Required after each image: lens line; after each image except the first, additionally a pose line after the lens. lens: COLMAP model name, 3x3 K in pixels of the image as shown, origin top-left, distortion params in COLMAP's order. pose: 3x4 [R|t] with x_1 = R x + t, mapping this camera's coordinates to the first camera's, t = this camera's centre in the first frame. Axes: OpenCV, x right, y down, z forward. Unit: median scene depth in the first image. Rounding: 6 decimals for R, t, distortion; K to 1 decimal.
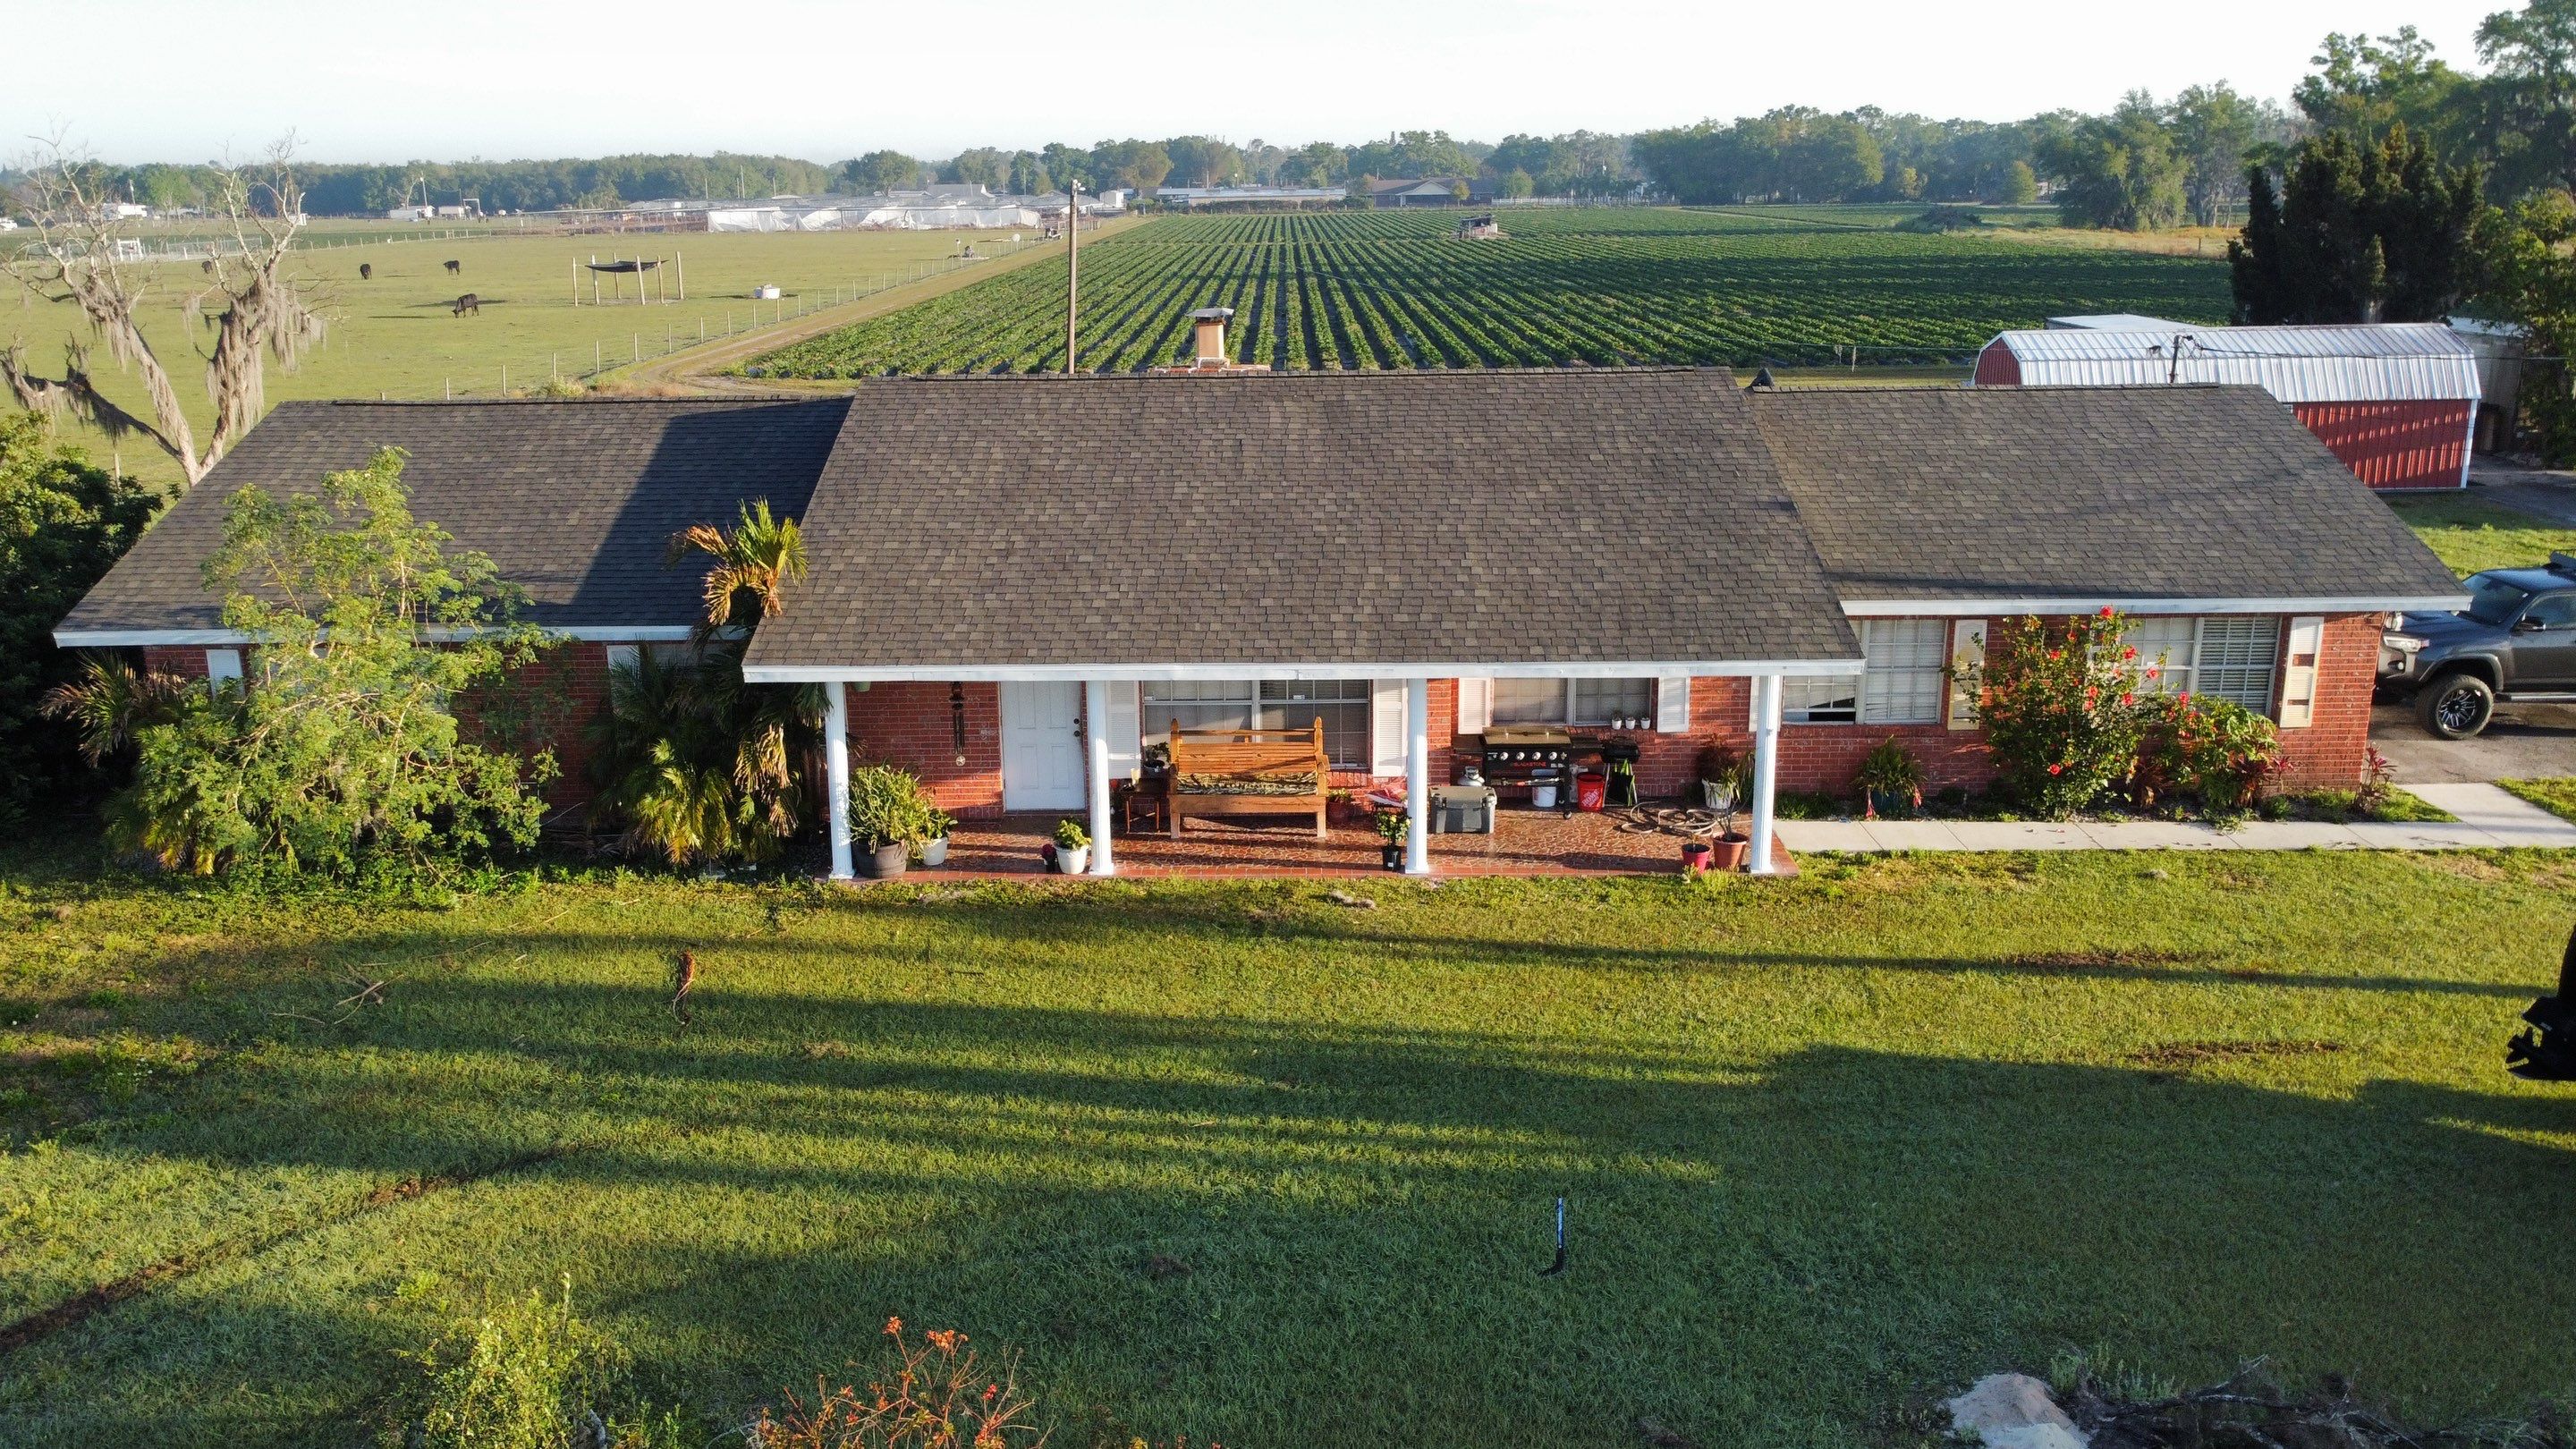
lens RADIAL K [[1940.7, 0, 1259.5], [0, 1940.7, 698.9], [0, 0, 1]] dist [0.006478, -0.006929]
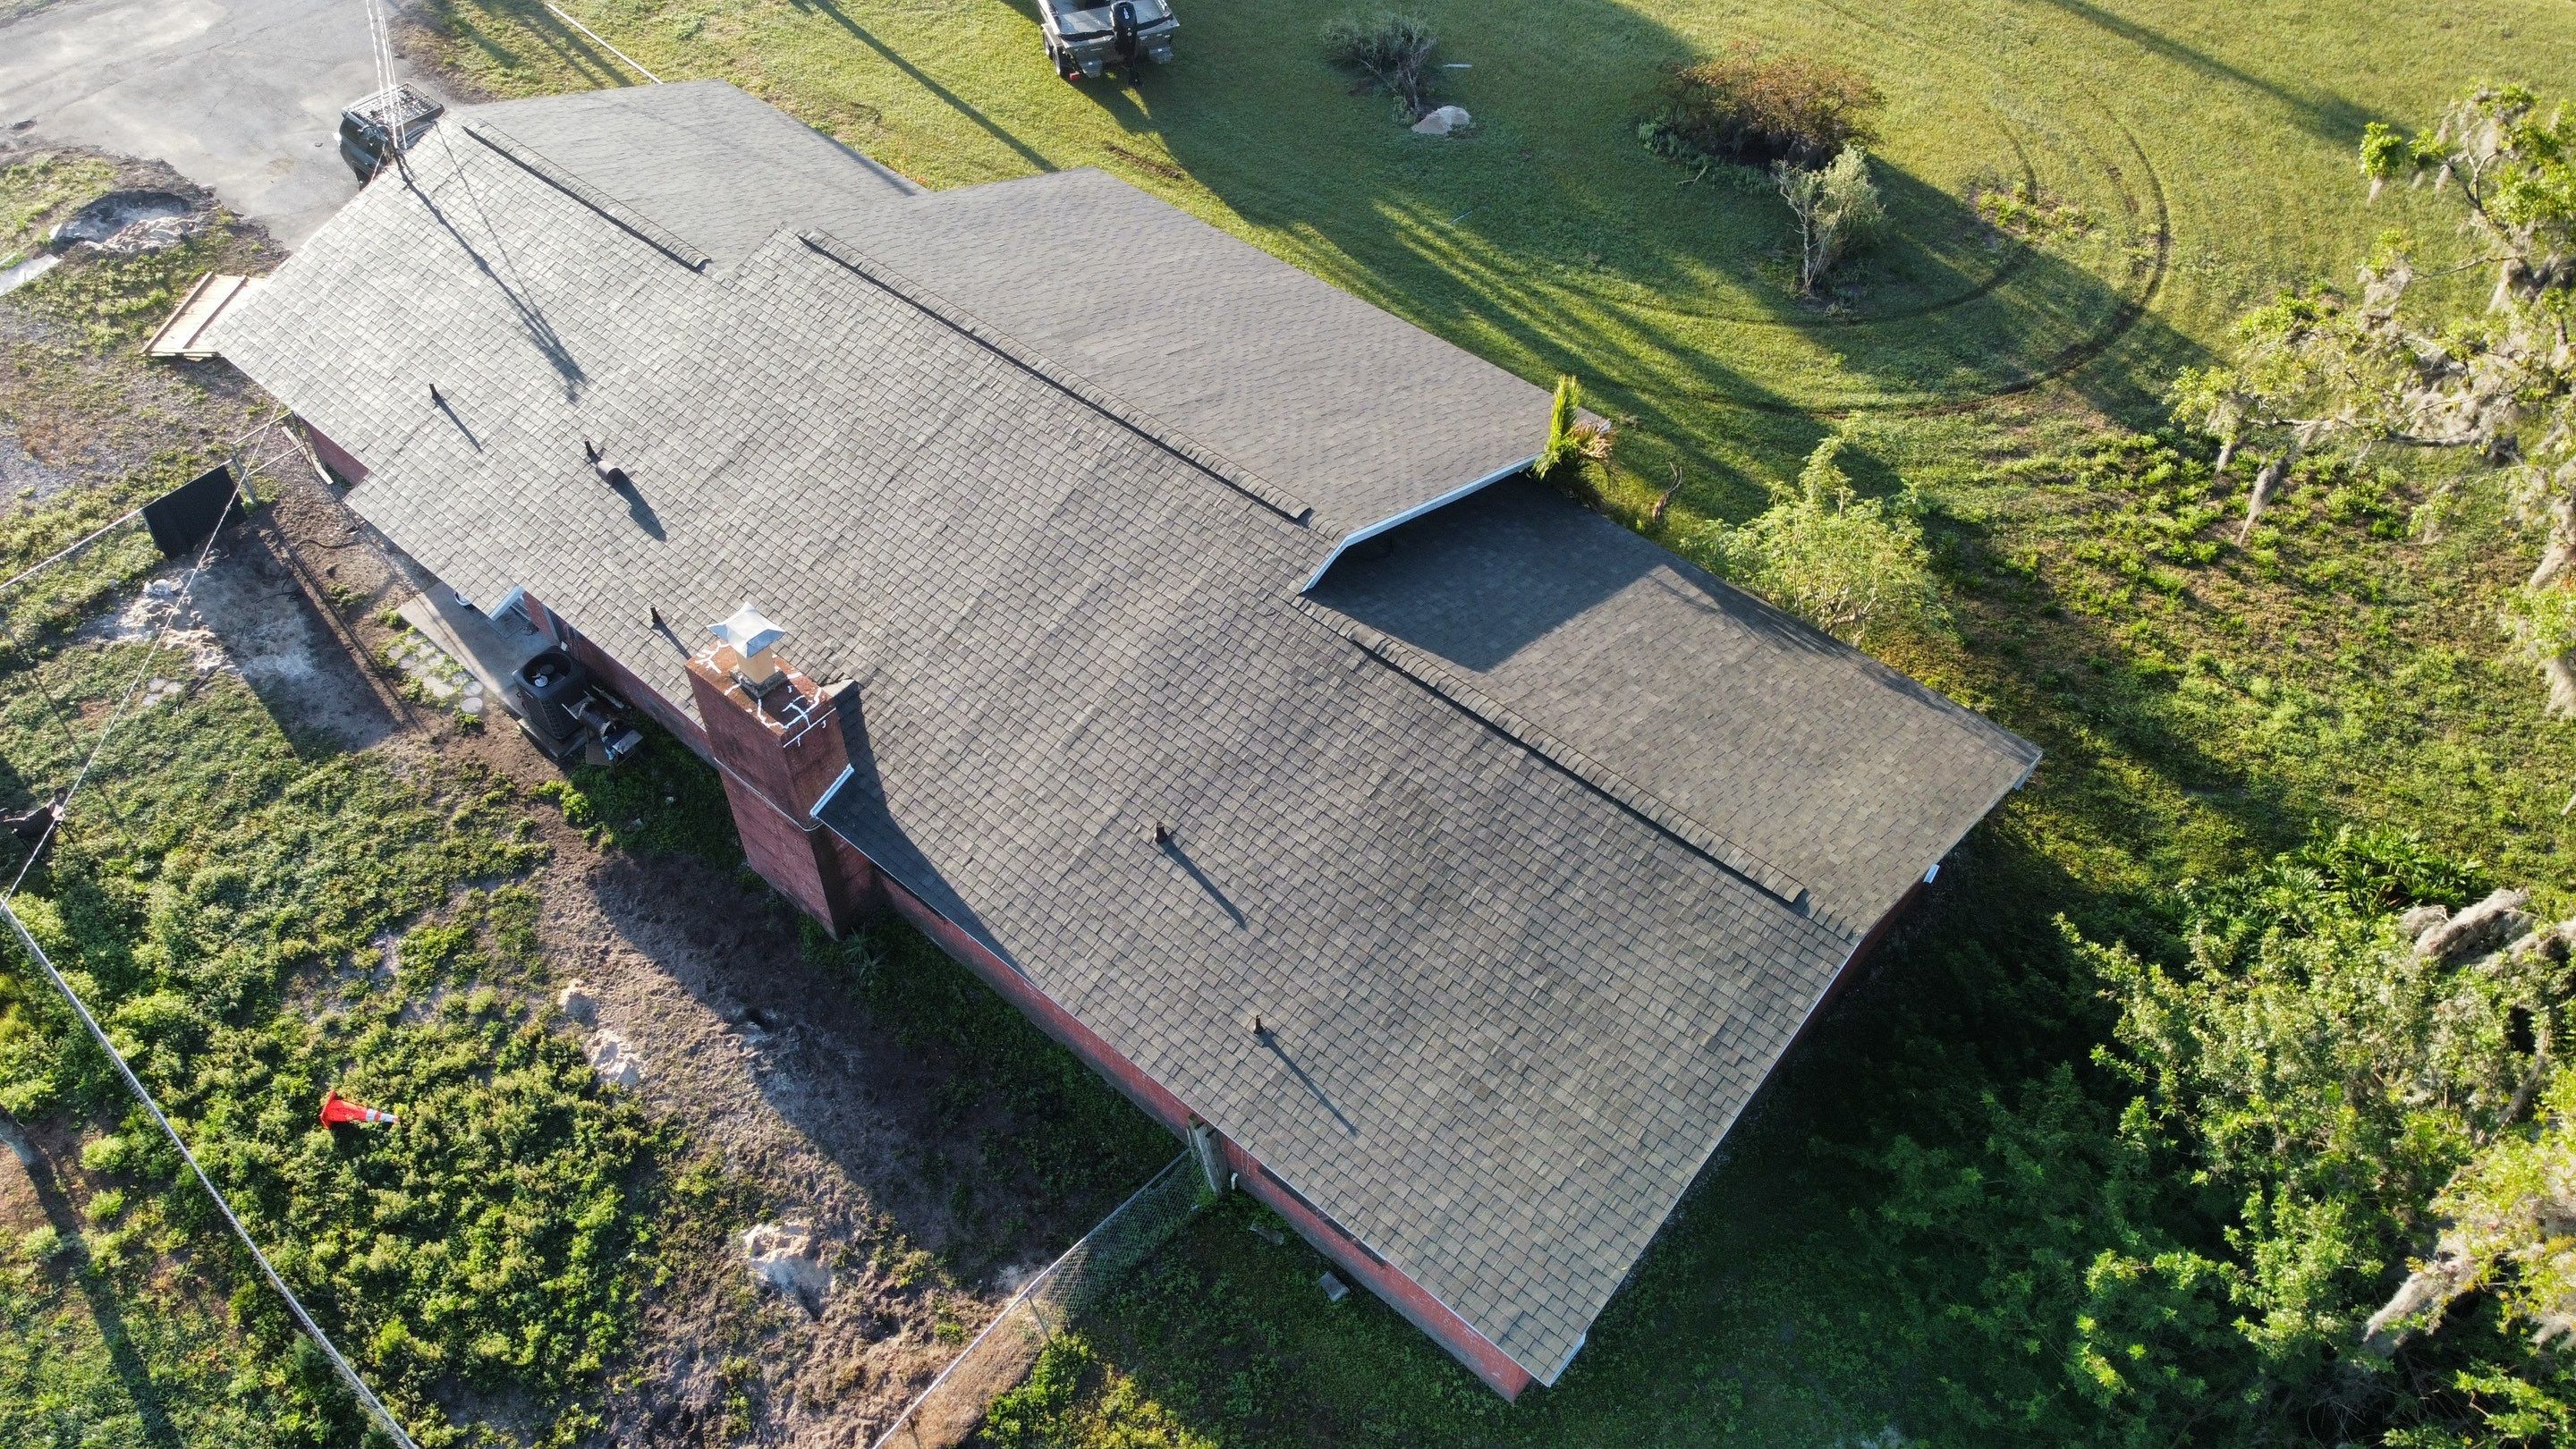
lens RADIAL K [[1934.7, 0, 1248.4], [0, 1934.7, 712.1], [0, 0, 1]] dist [0.010551, -0.009371]
pose [[-0.758682, -0.472342, 0.448658, -0.777380], [0.186154, 0.502794, 0.844124, -1.151771], [-0.624298, 0.723941, -0.293532, 1.647913]]
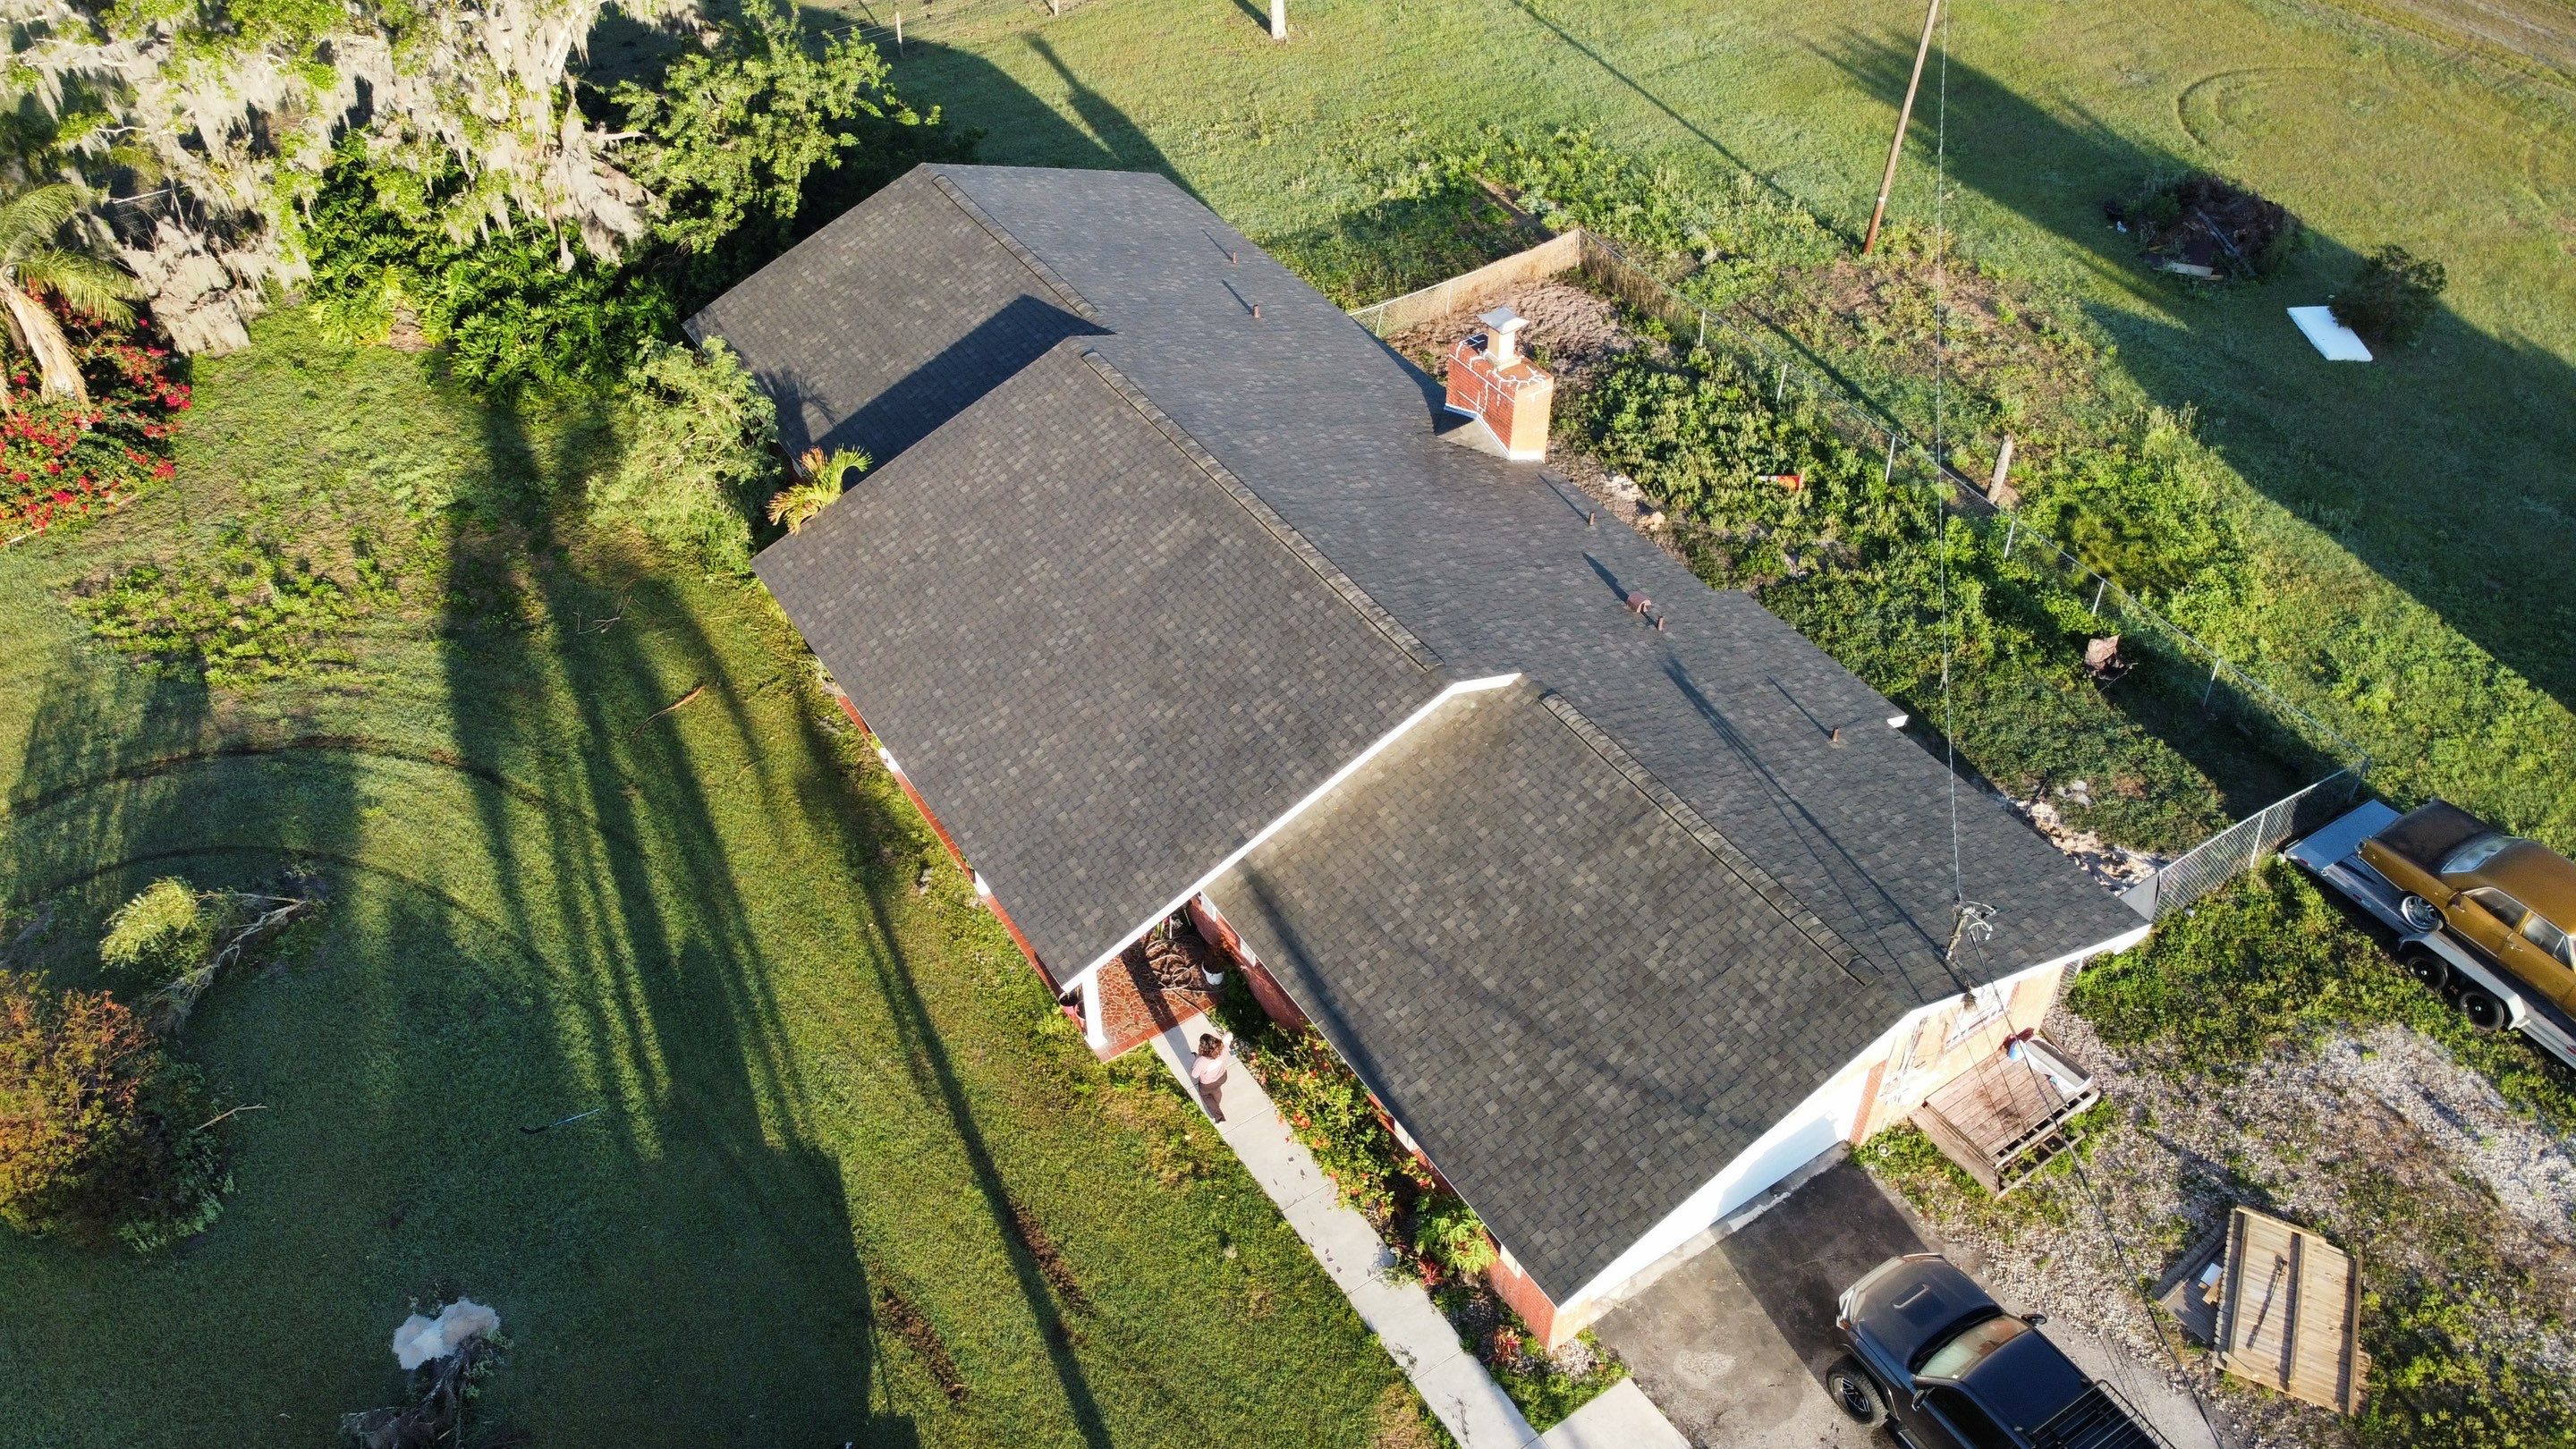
lens RADIAL K [[1940.7, 0, 1264.7], [0, 1940.7, 701.7], [0, 0, 1]] dist [0.006478, -0.006929]
pose [[0.556512, 0.565809, -0.608403, 1.010803], [-0.210869, 0.804486, 0.555280, -0.886675], [0.803634, -0.180727, 0.567018, 0.340059]]
